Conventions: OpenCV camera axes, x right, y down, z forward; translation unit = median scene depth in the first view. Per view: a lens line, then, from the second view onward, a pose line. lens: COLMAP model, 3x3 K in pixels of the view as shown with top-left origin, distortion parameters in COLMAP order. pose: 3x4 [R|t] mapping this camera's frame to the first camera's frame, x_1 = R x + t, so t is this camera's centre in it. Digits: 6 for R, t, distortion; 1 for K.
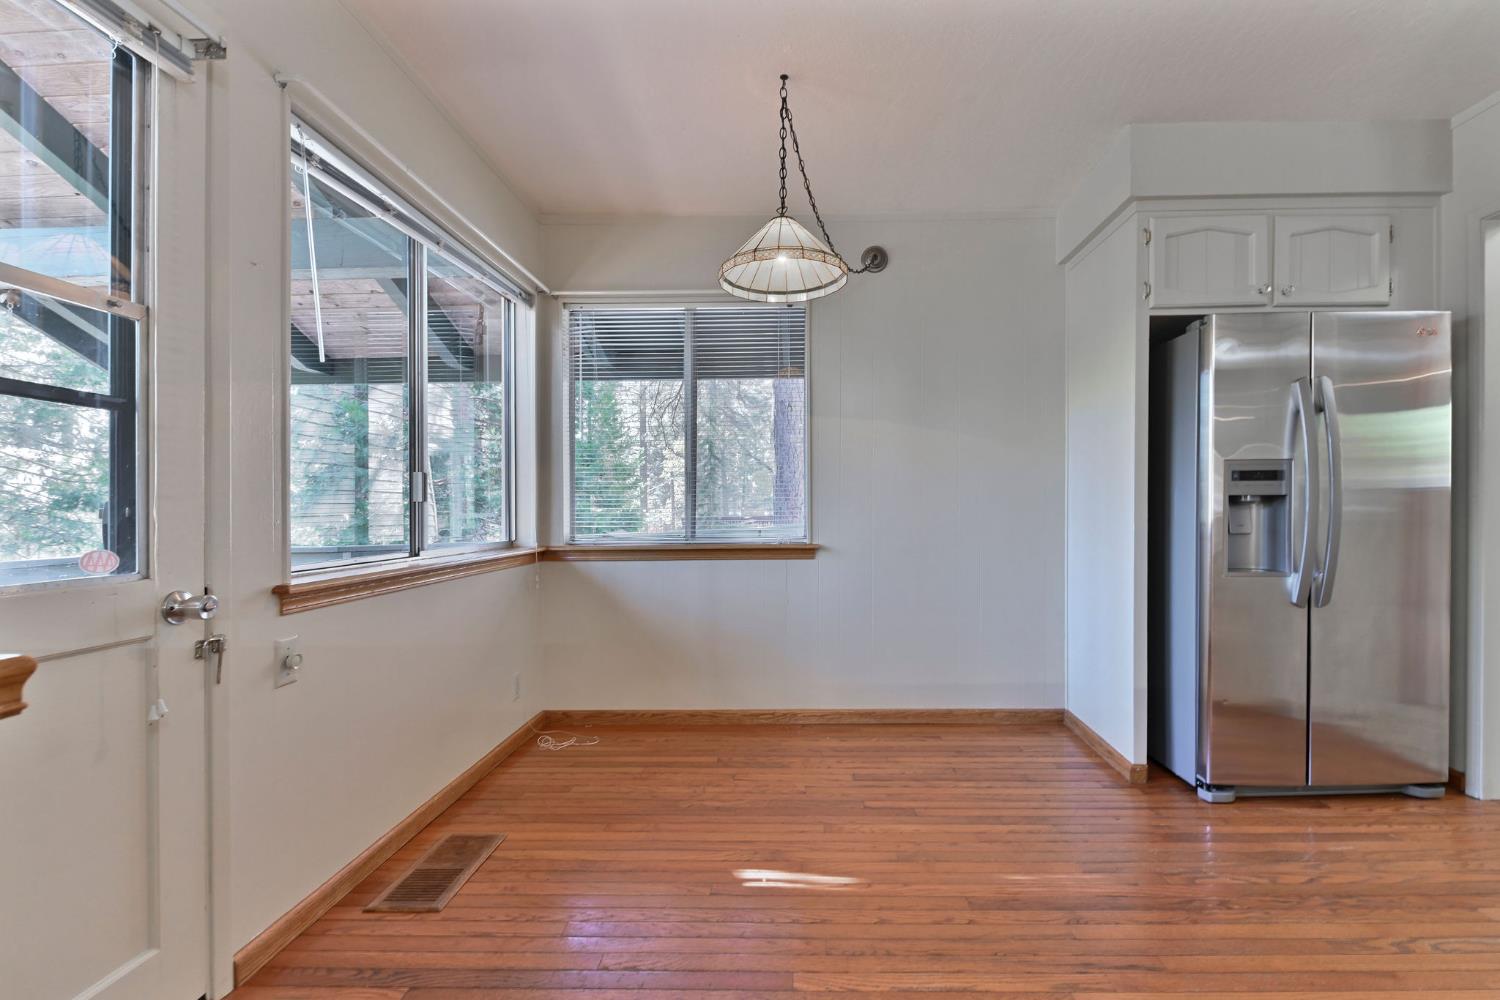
lens RADIAL K [[651.7, 0, 766.1], [0, 651.7, 505.2], [0, 0, 1]] dist [0.004637, -0.000073]
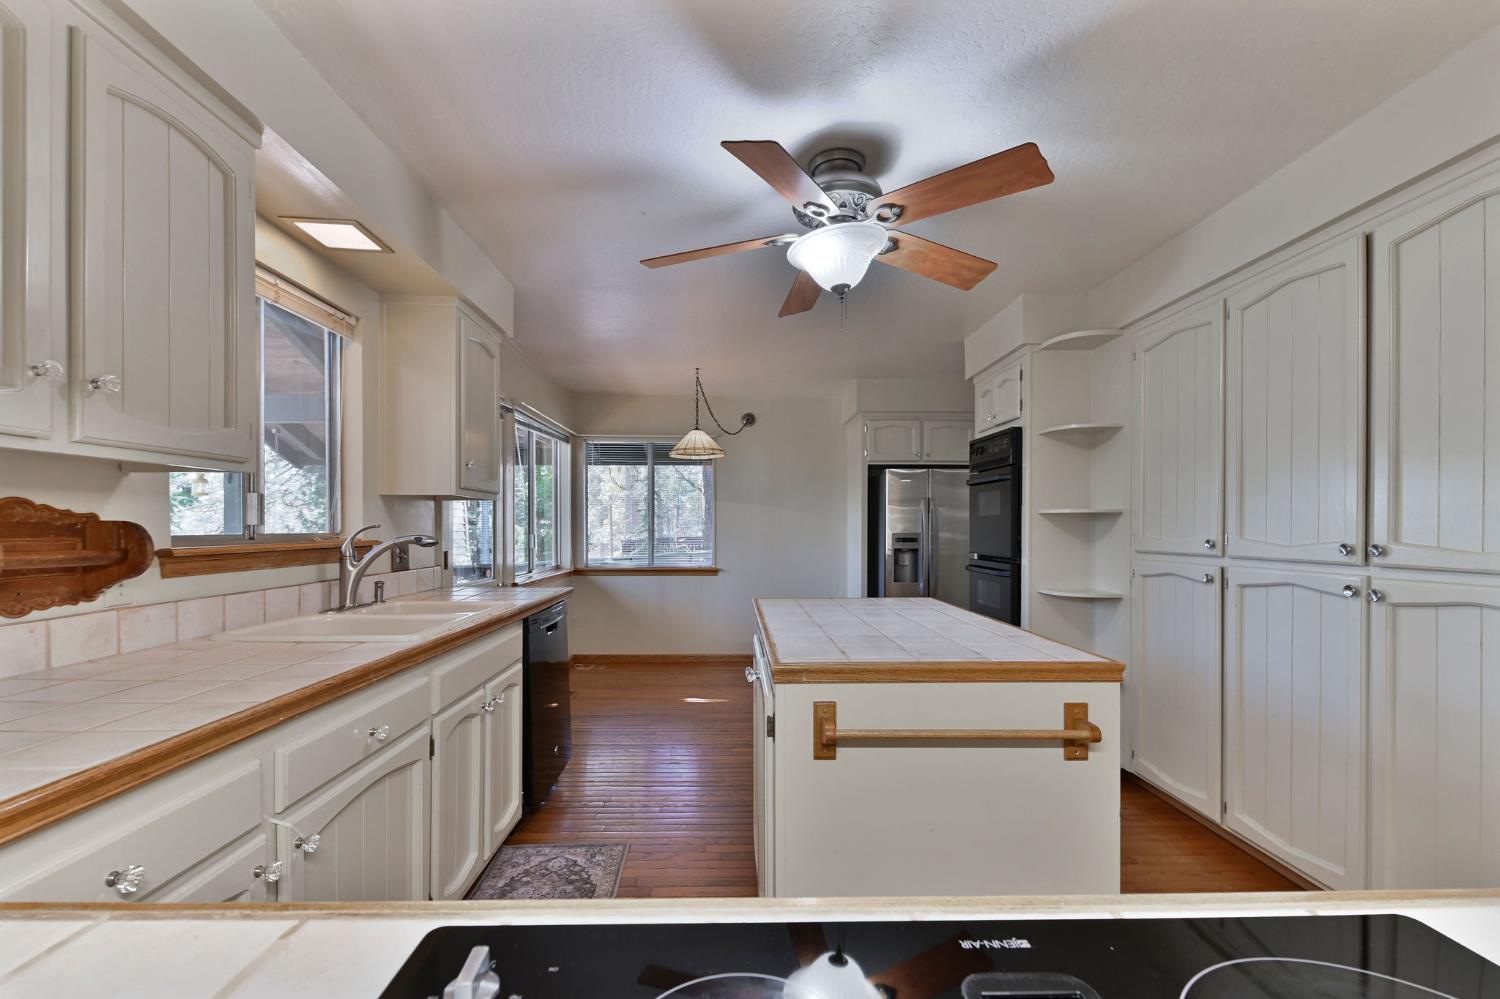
lens RADIAL K [[719.3, 0, 724.4], [0, 719.3, 531.8], [0, 0, 1]] dist [-0.017248, -0.001870]
pose [[0.999499, 0.007941, 0.030651, 0.033743], [-0.008485, 0.999808, 0.017664, -0.086660], [-0.030505, -0.017915, 0.999374, -1.138141]]
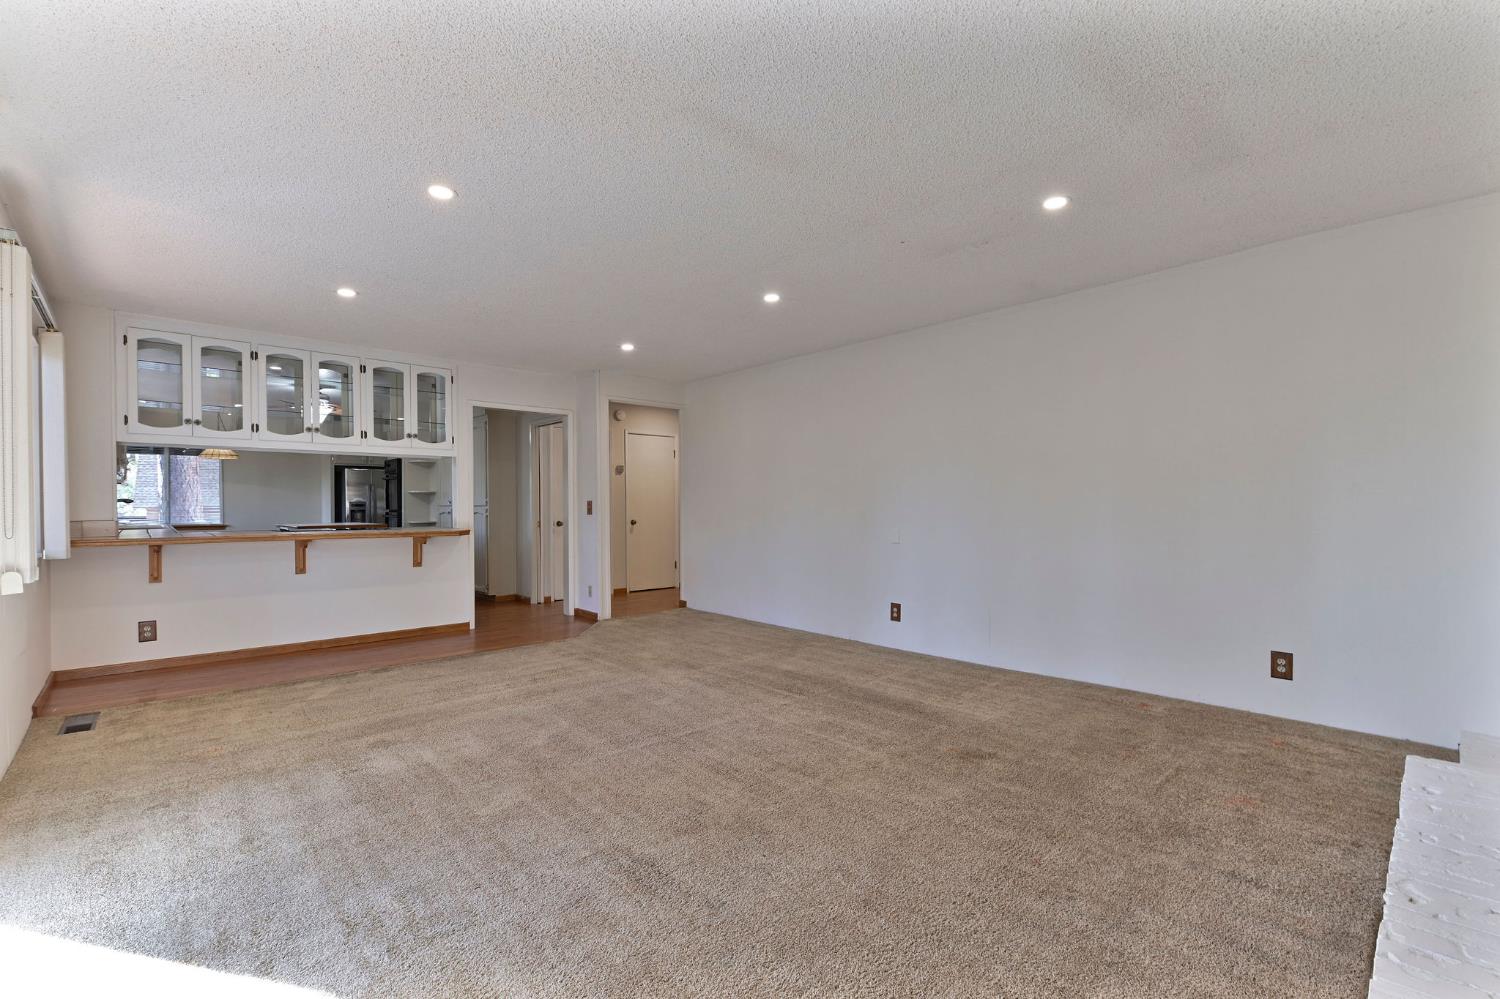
lens RADIAL K [[651.7, 0, 749.9], [0, 651.7, 508.1], [0, 0, 1]] dist [0.004637, -0.000073]
pose [[0.703962, 0.004665, 0.710223, -0.386578], [-0.011689, 0.999919, 0.005018, -0.062537], [-0.710142, -0.011834, 0.703959, -3.030507]]
